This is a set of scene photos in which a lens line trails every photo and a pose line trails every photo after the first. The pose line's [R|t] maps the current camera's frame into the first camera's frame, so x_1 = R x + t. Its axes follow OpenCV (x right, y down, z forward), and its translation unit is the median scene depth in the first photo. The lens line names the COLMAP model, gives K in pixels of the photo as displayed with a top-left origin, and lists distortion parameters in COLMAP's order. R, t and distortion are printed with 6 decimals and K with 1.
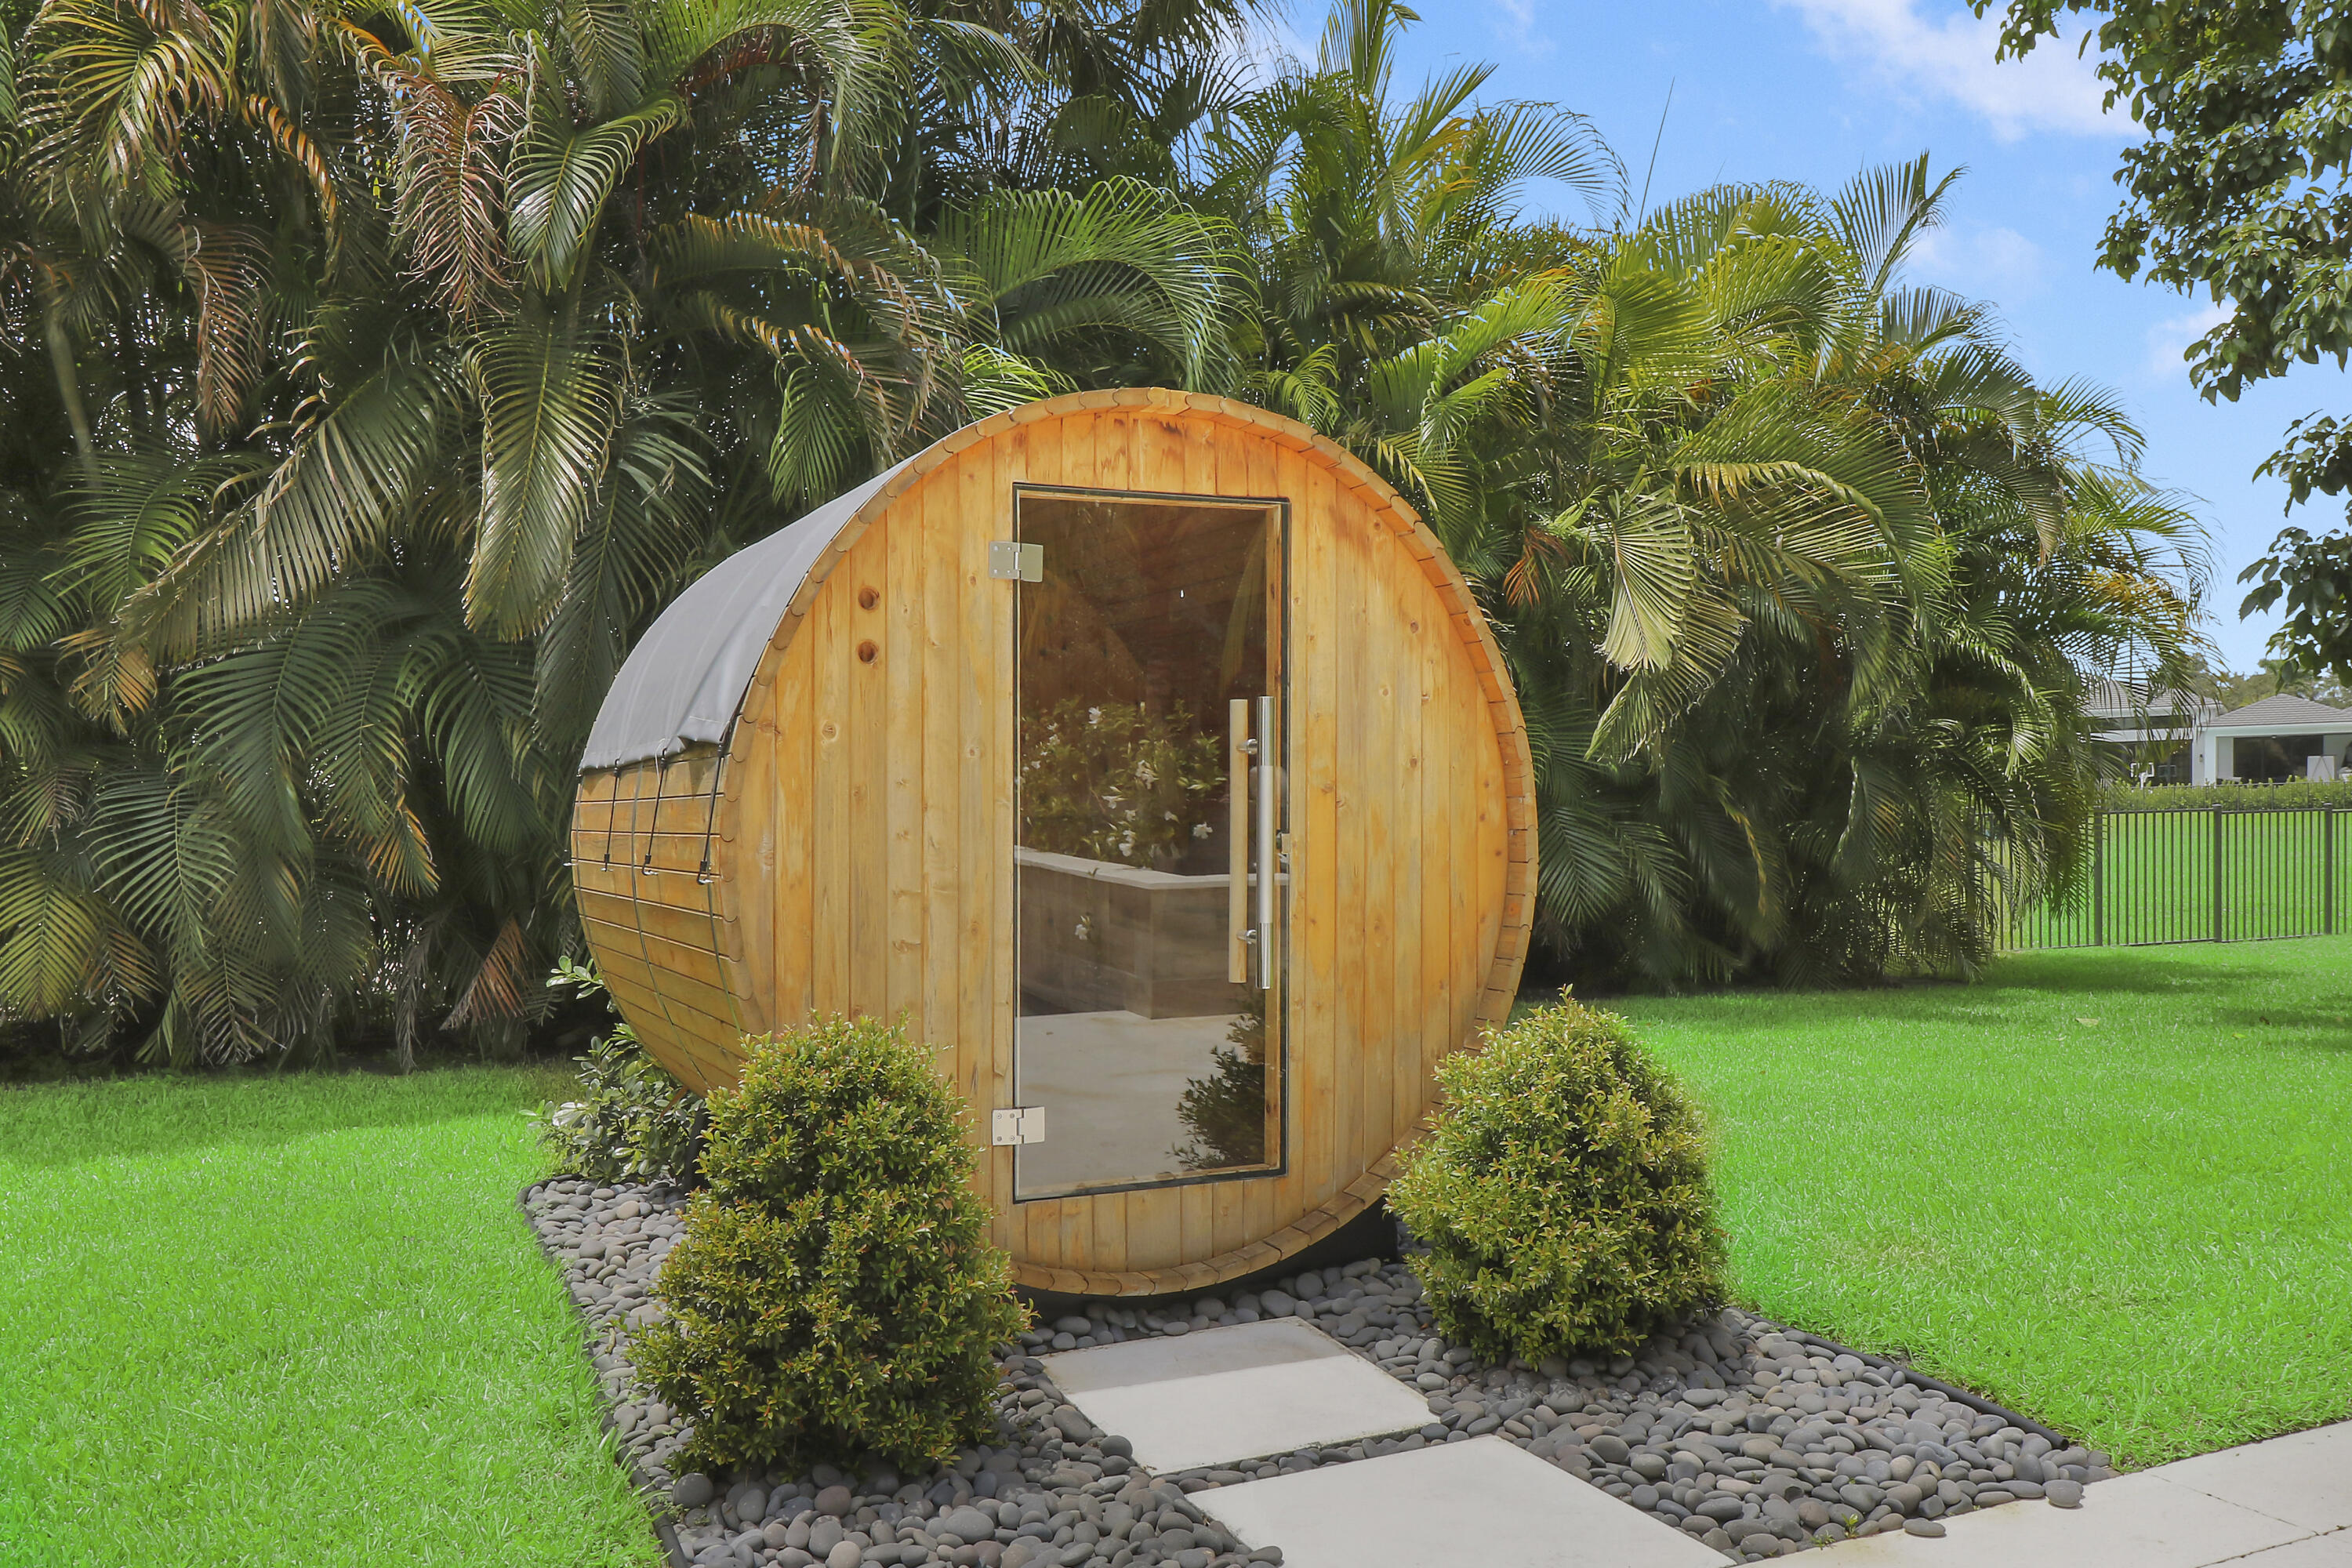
lens RADIAL K [[1890.0, 0, 1177.5], [0, 1890.0, 842.8], [0, 0, 1]] dist [0.057446, -0.000679]
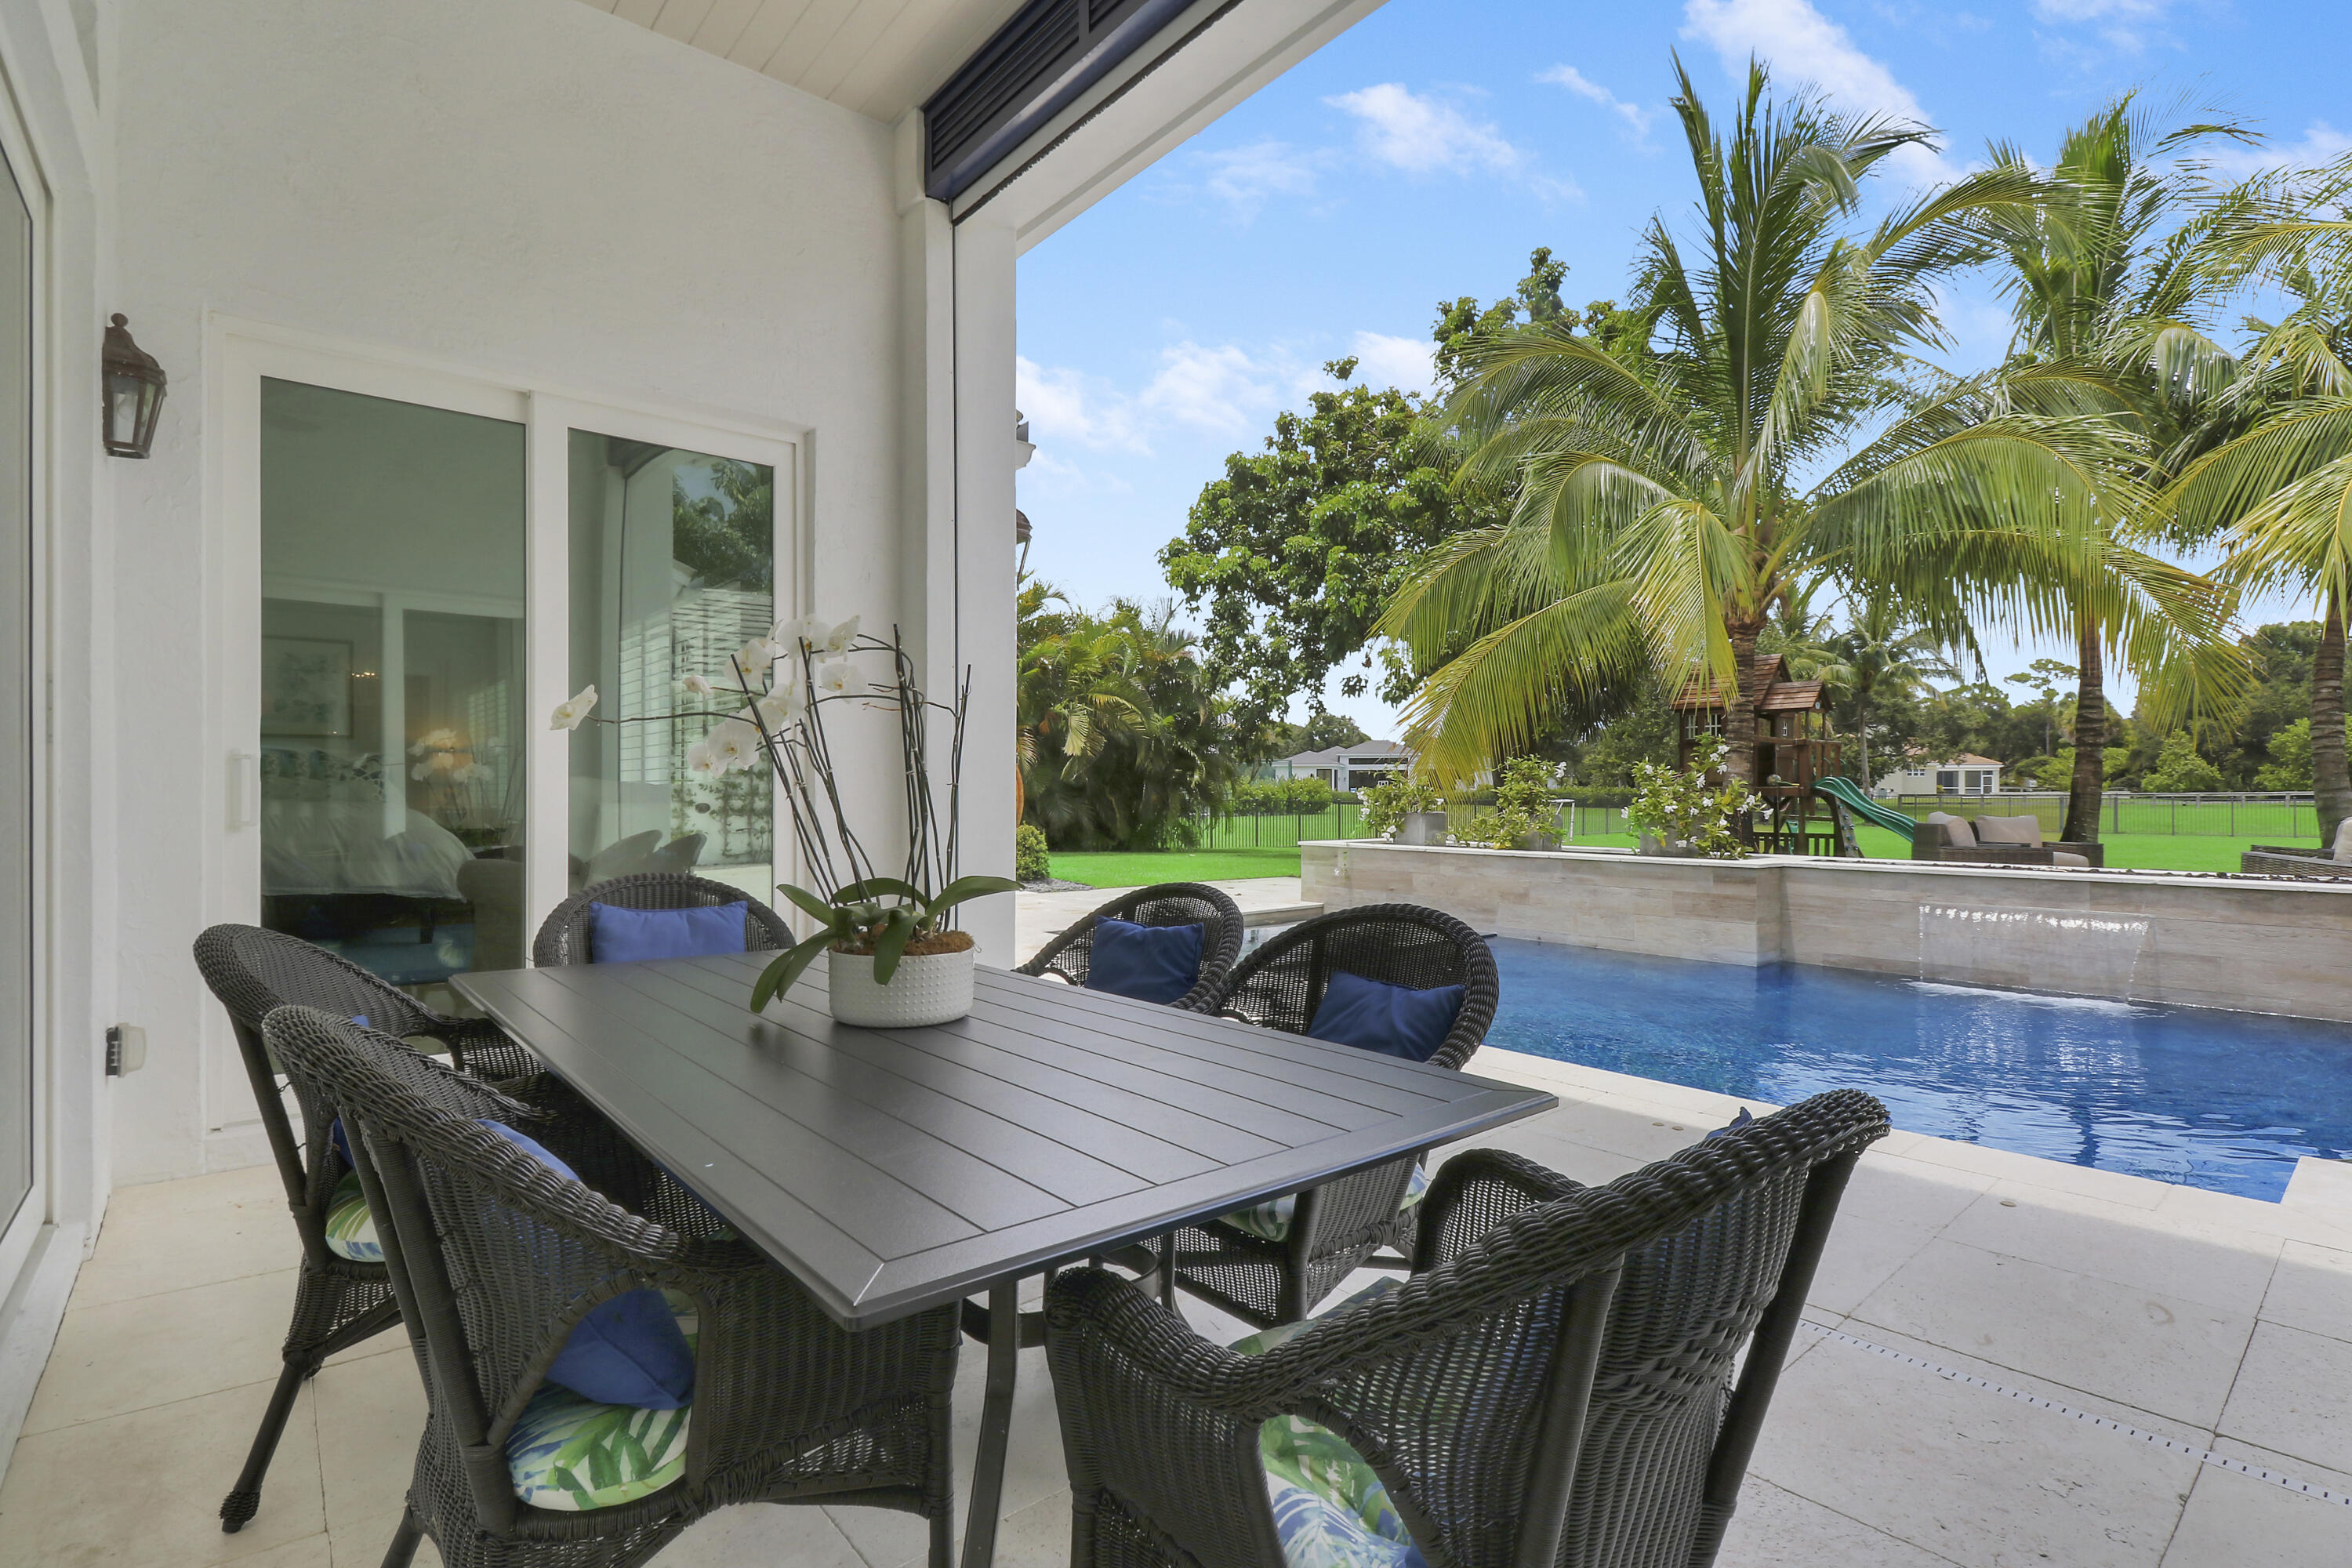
lens RADIAL K [[1083.1, 0, 1176.7], [0, 1083.1, 791.6], [0, 0, 1]] dist [0.001149, -0.015233]
pose [[0.967170, 0.021986, 0.253177, -0.110347], [-0.016439, 0.999577, -0.024003, 0.030531], [-0.253598, 0.019053, 0.967122, -1.344100]]
